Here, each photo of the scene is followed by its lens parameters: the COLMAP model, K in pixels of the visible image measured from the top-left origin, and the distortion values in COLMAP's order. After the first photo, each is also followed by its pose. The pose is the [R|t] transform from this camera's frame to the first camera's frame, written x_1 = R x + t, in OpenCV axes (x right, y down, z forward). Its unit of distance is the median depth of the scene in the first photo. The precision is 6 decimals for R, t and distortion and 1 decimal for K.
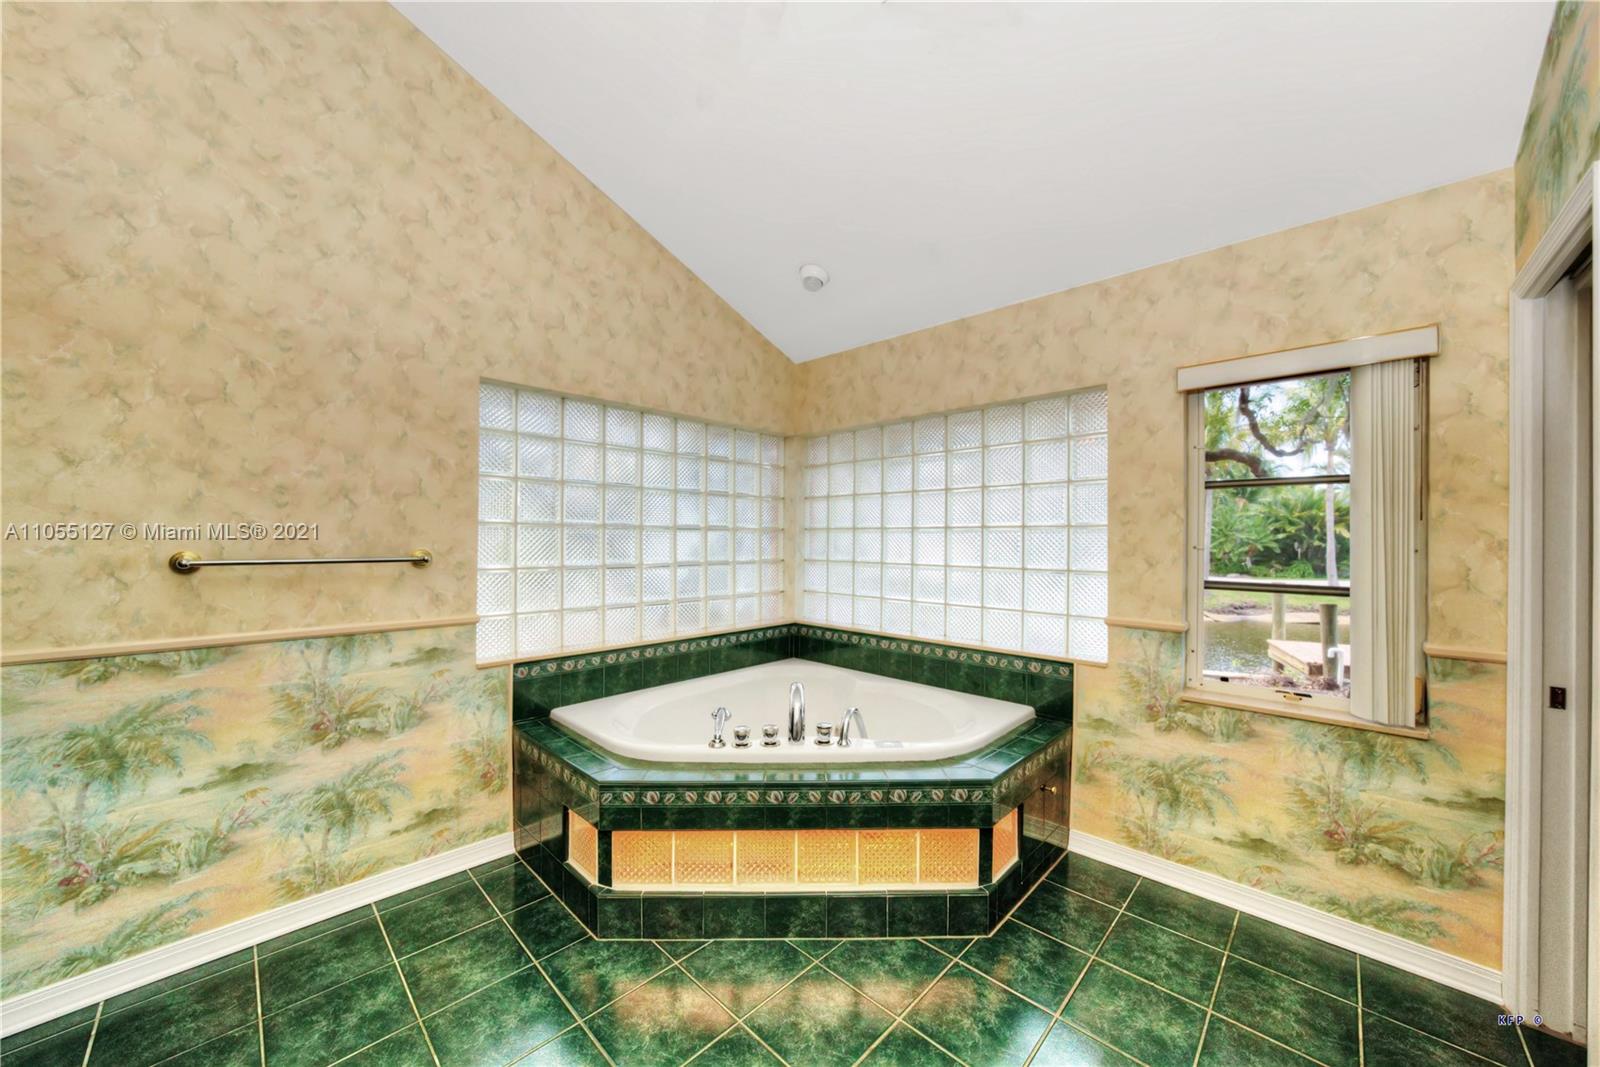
lens RADIAL K [[550.2, 0, 806.3], [0, 550.2, 536.8], [0, 0, 1]] dist [-0.027762, 0.006330]
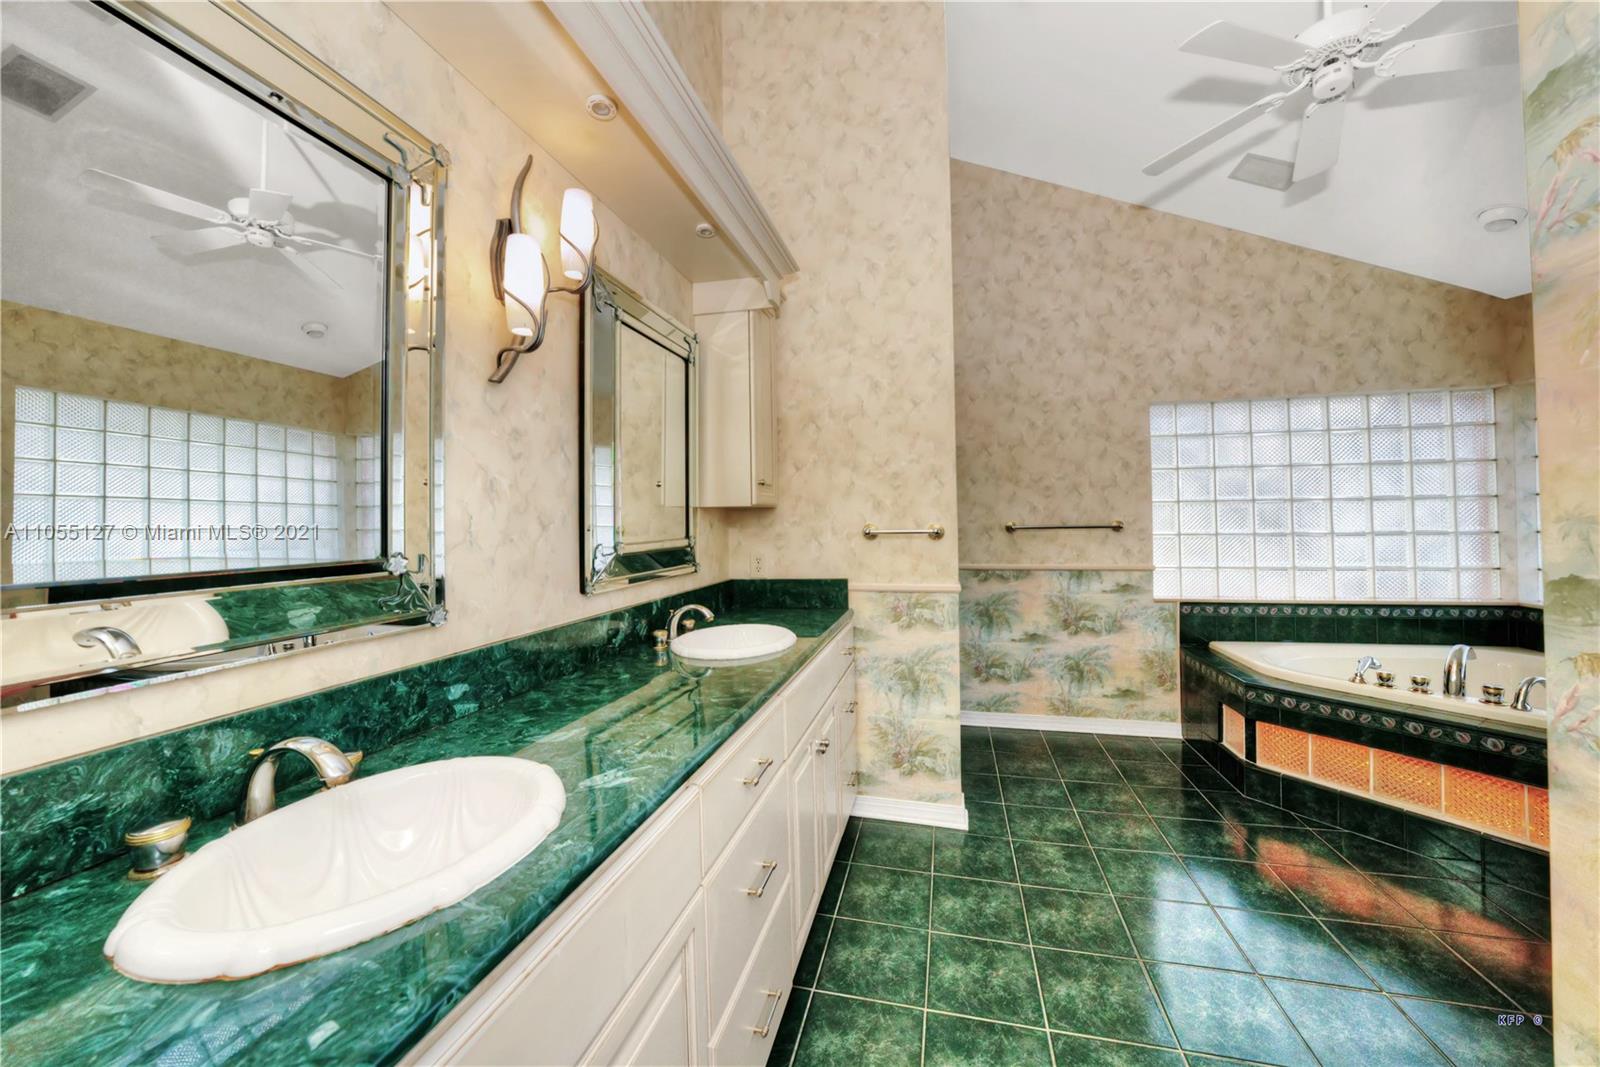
lens RADIAL K [[605.0, 0, 803.1], [0, 605.0, 509.9], [0, 0, 1]] dist [-0.041615, 0.009519]
pose [[0.503687, -0.029261, -0.863390, 0.327863], [0.018321, 0.999563, -0.023188, 0.016045], [0.863692, -0.004138, 0.504003, -0.655109]]
